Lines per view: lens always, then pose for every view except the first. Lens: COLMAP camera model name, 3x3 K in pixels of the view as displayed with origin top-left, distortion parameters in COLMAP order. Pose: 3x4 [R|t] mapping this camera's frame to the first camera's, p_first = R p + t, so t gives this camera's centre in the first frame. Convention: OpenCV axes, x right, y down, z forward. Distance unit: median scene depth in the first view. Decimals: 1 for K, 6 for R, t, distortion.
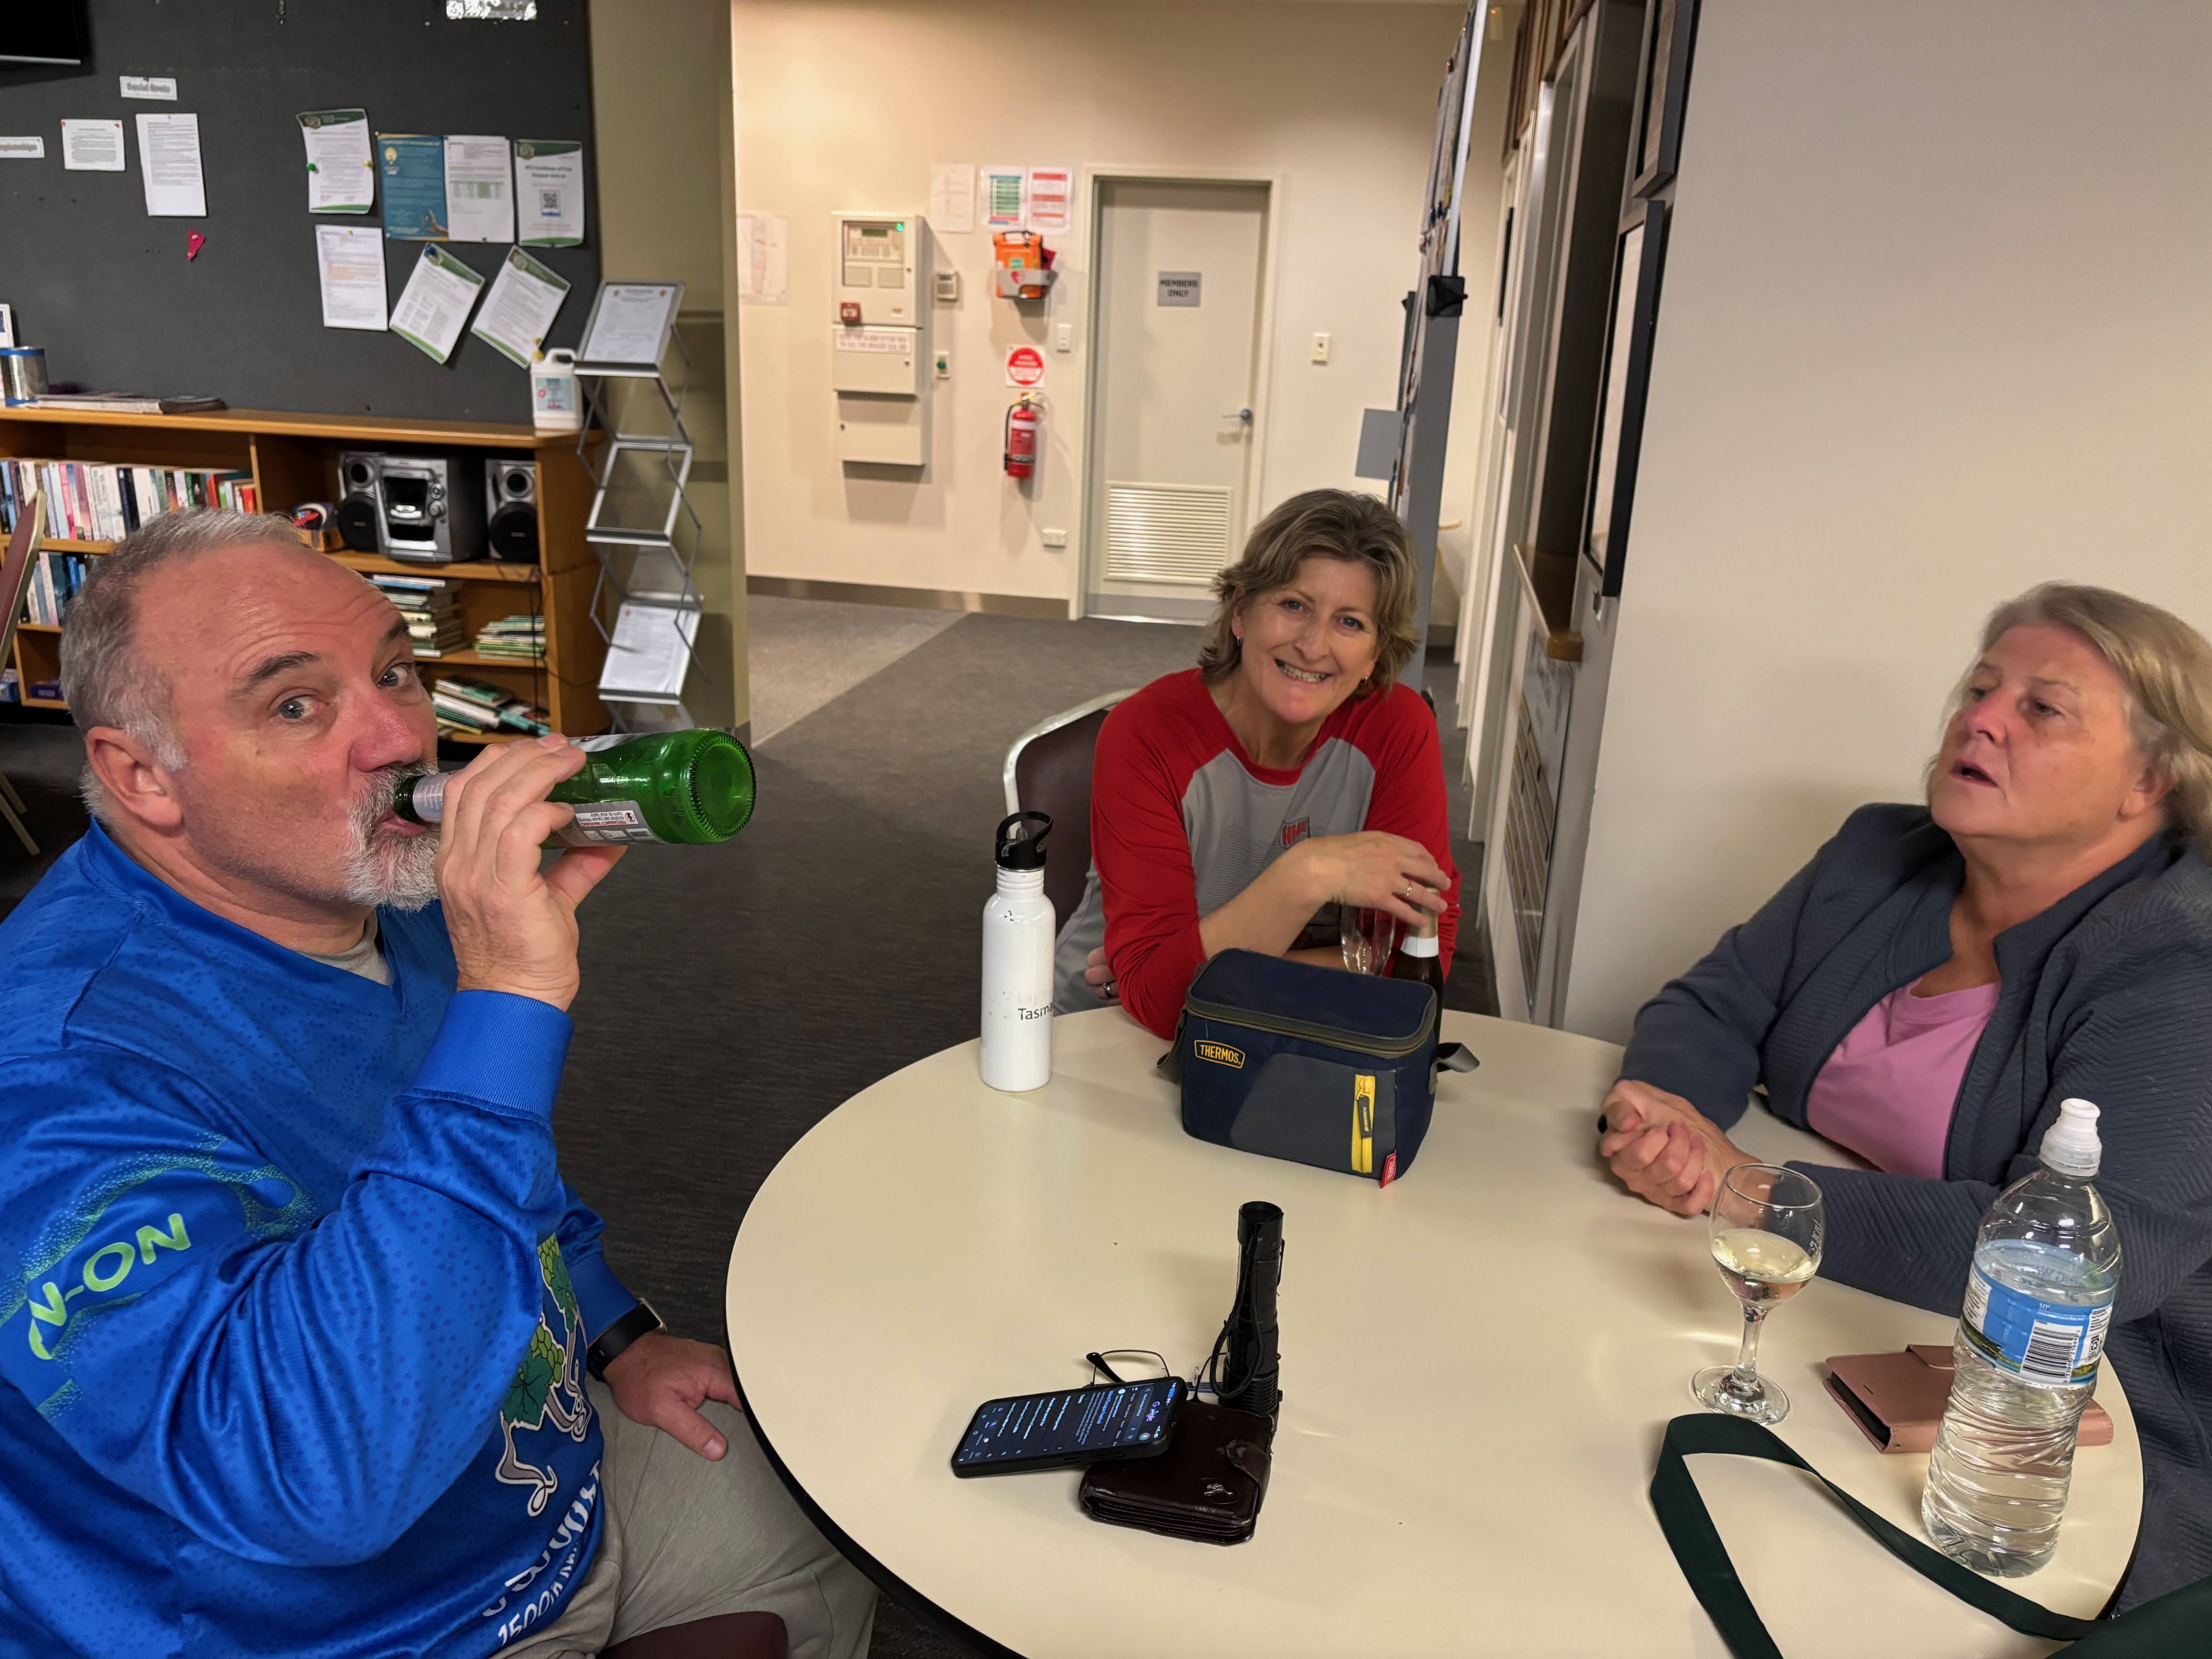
lens RADIAL K [[1672.3, 0, 1117.0], [0, 1672.3, 849.6], [0, 0, 1]] dist [0.017259, -0.048360]
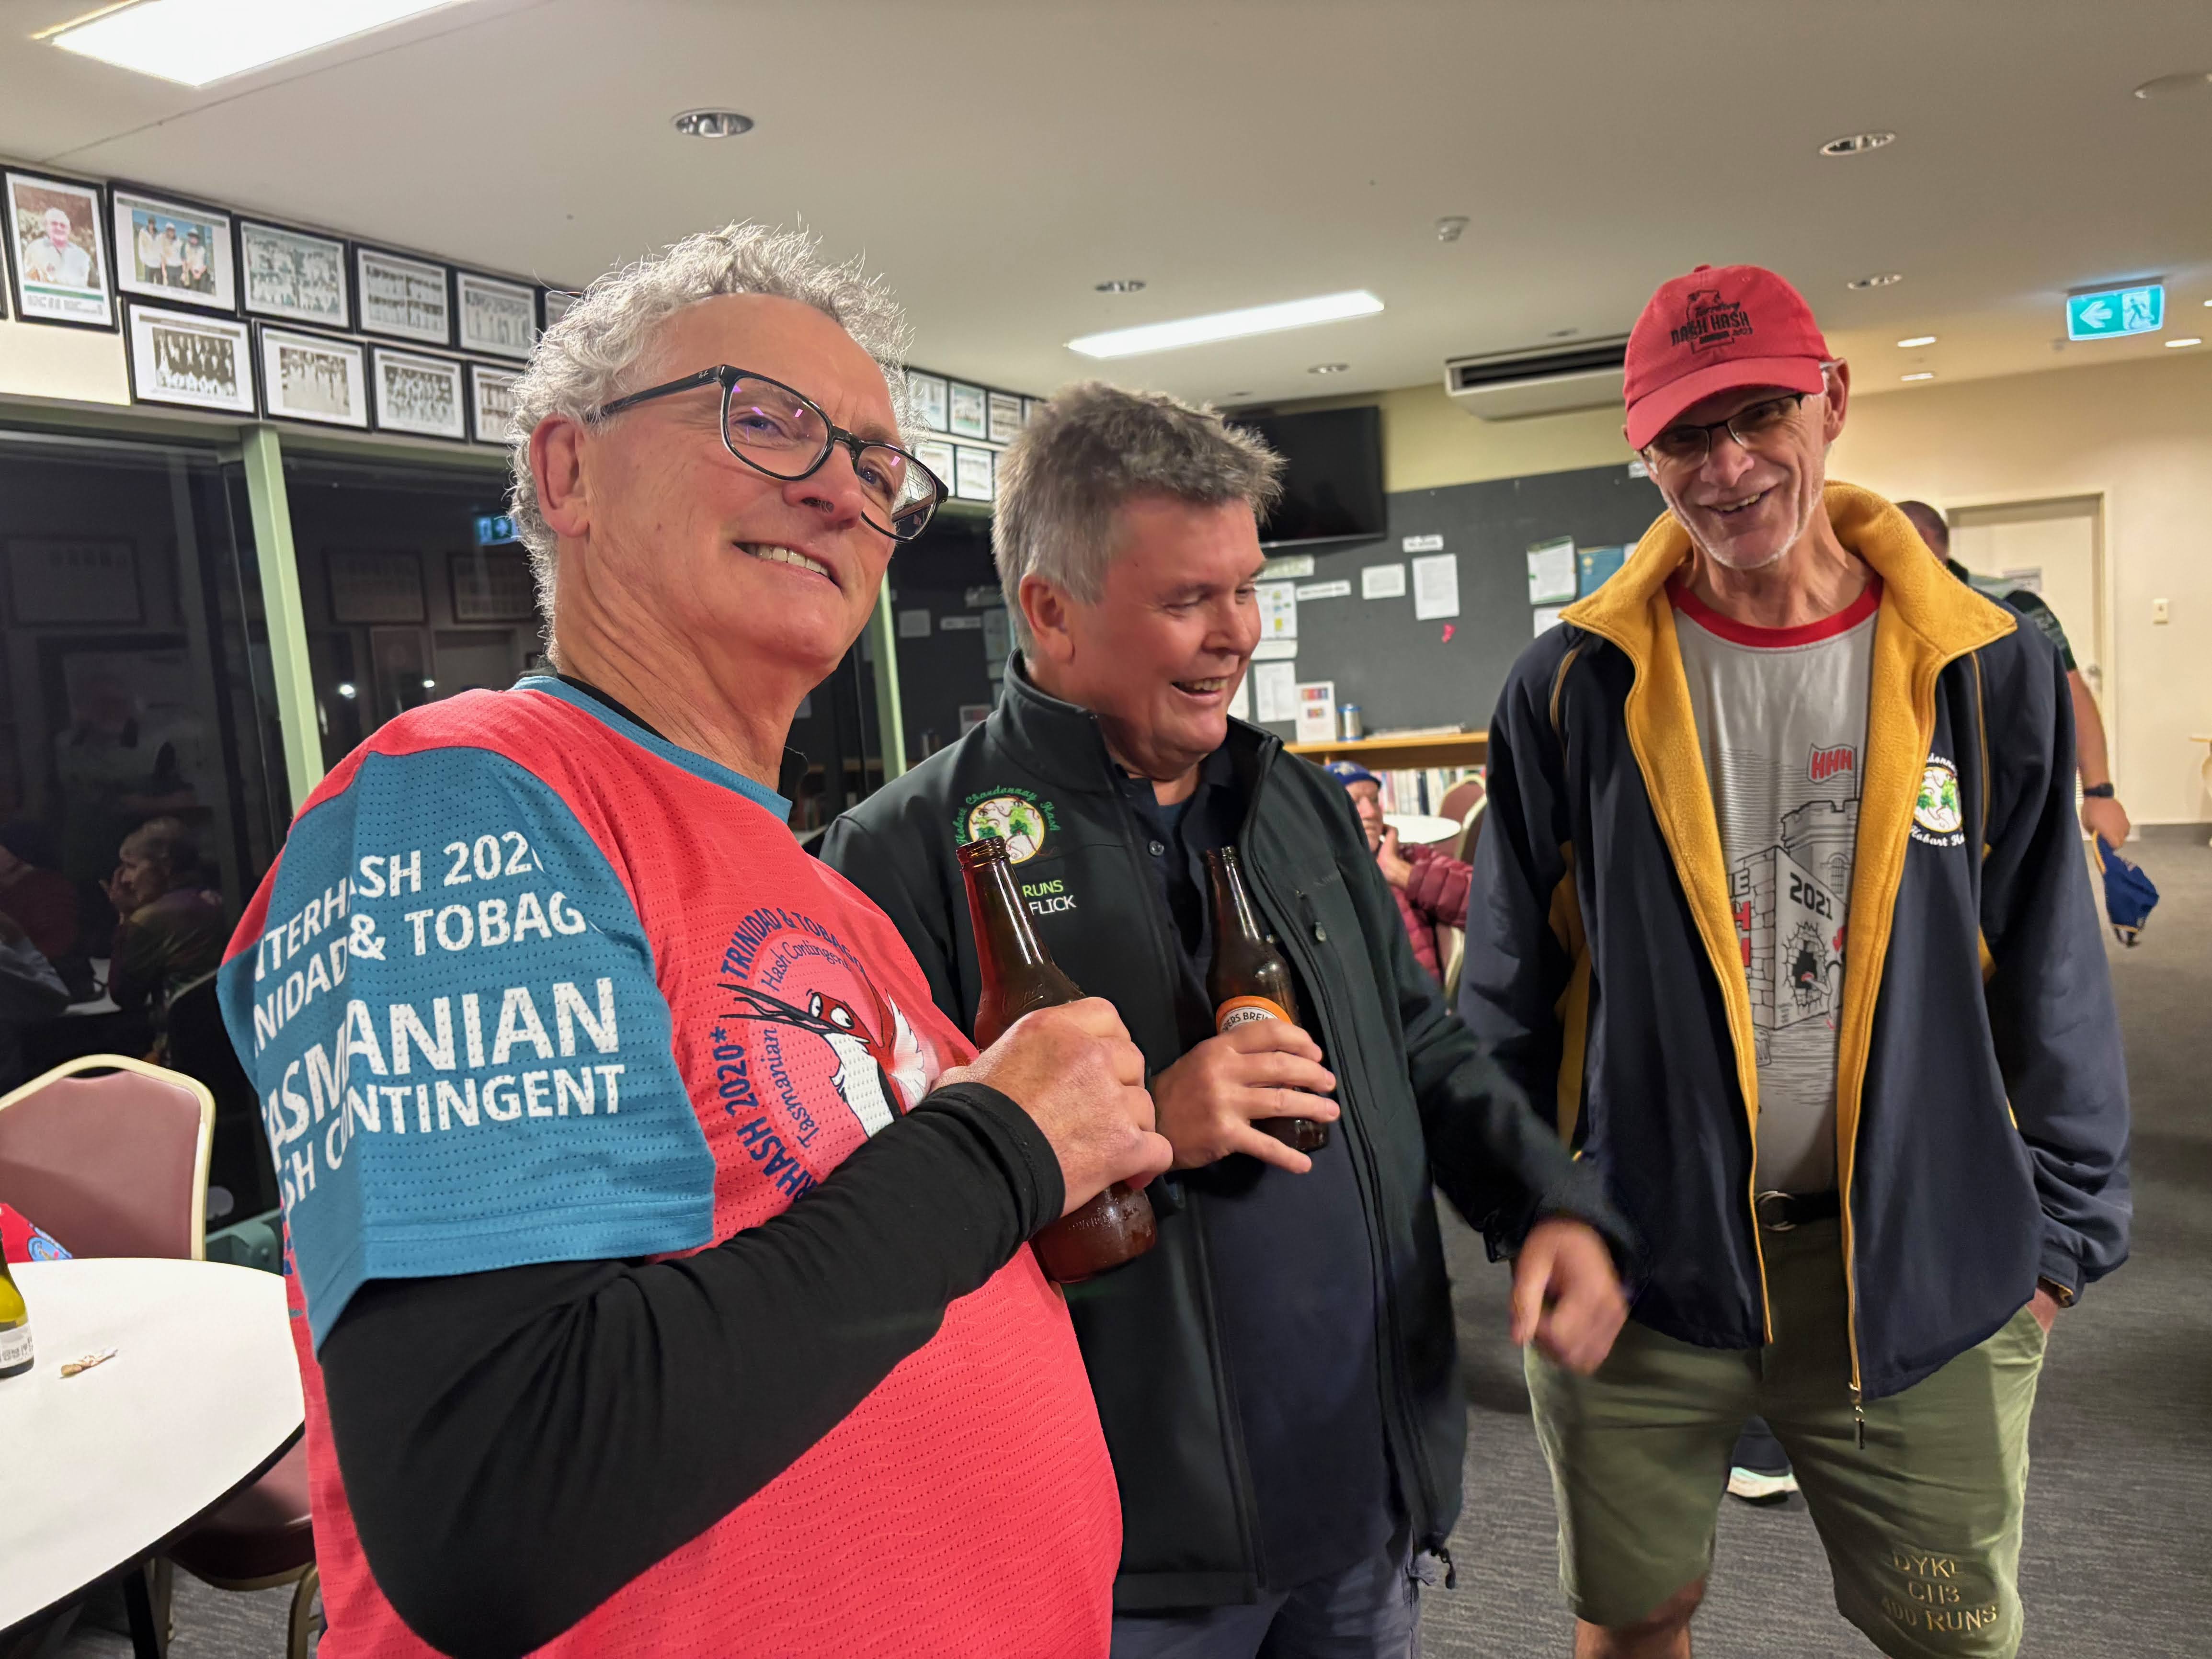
lens RADIAL K [[1672.3, 0, 1105.8], [0, 1672.3, 842.4], [0, 0, 1]] dist [0.017259, -0.048360]
pose [[0.948940, -0.091735, -0.301825, -0.400570], [0.028110, 0.977568, -0.208737, 0.160413], [0.314203, 0.189595, 0.930231, -0.560299]]
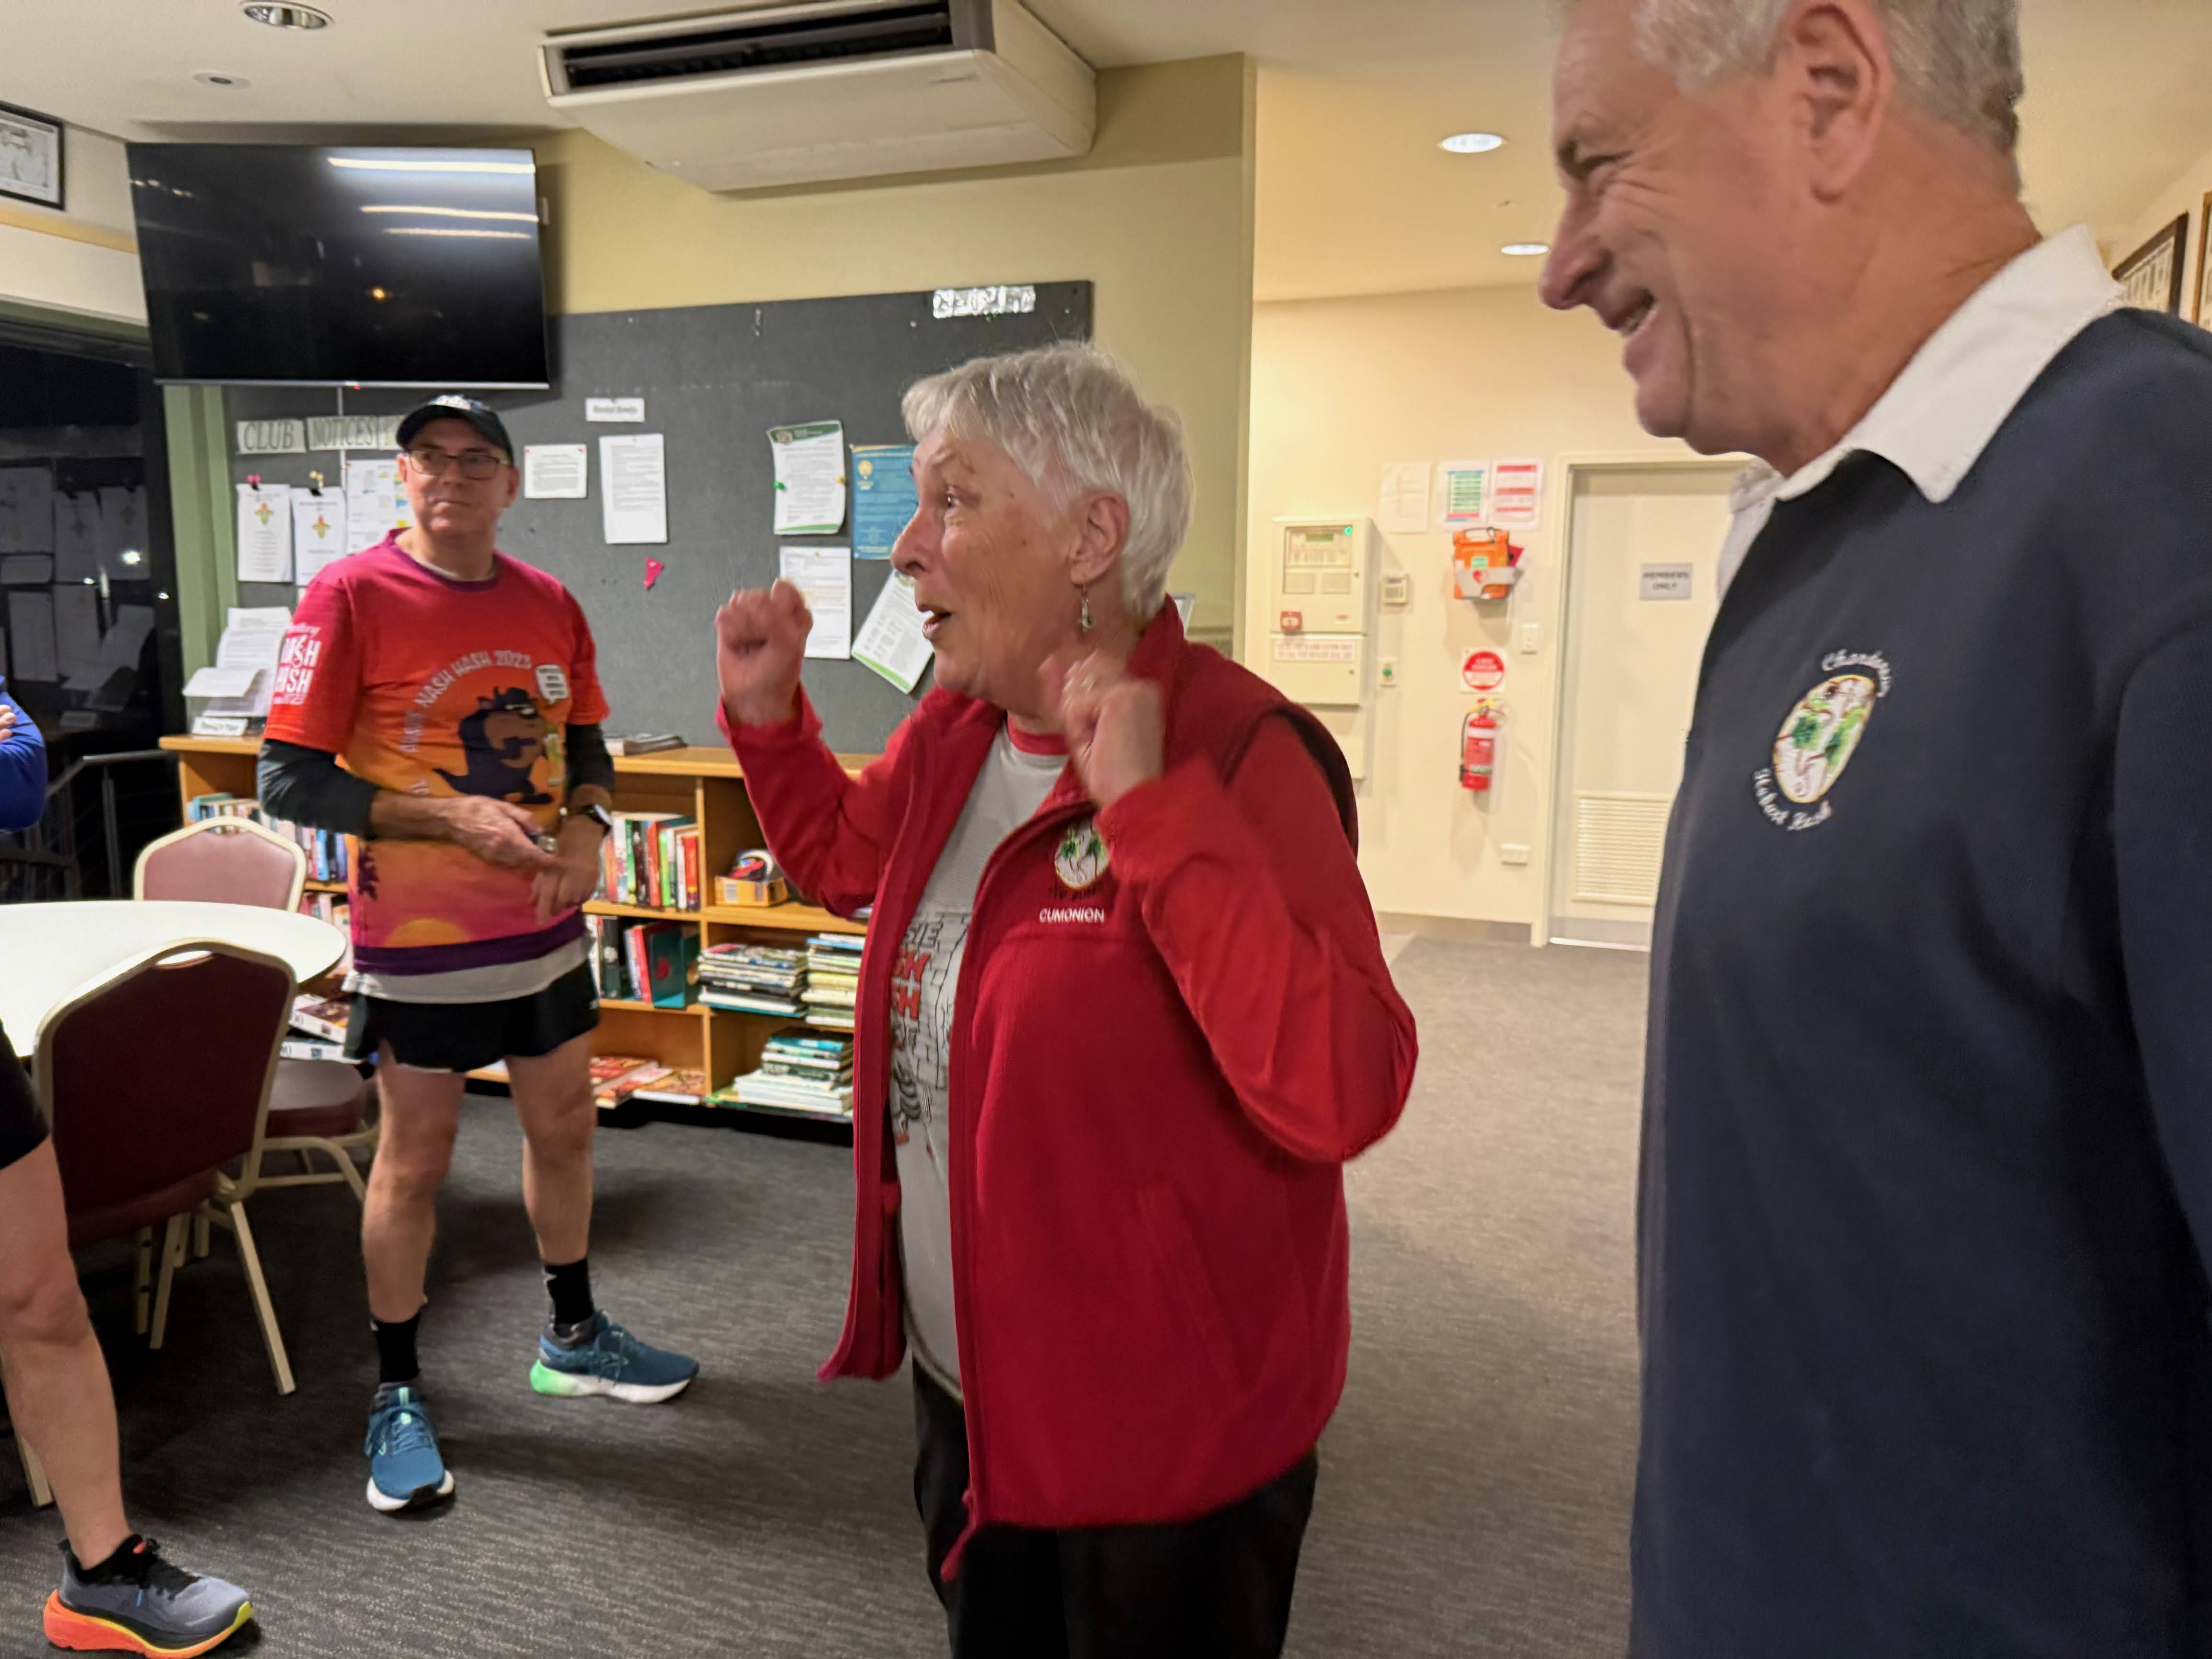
lens RADIAL K [[1577.7, 0, 1108.6], [0, 1577.7, 829.7], [0, 0, 1]] dist [0.055523, -0.014935]
pose [[0.980533, -0.007675, -0.196206, -0.137109], [-0.026684, 0.984757, -0.171877, -0.080214], [0.194534, 0.173767, 0.965382, 0.232671]]
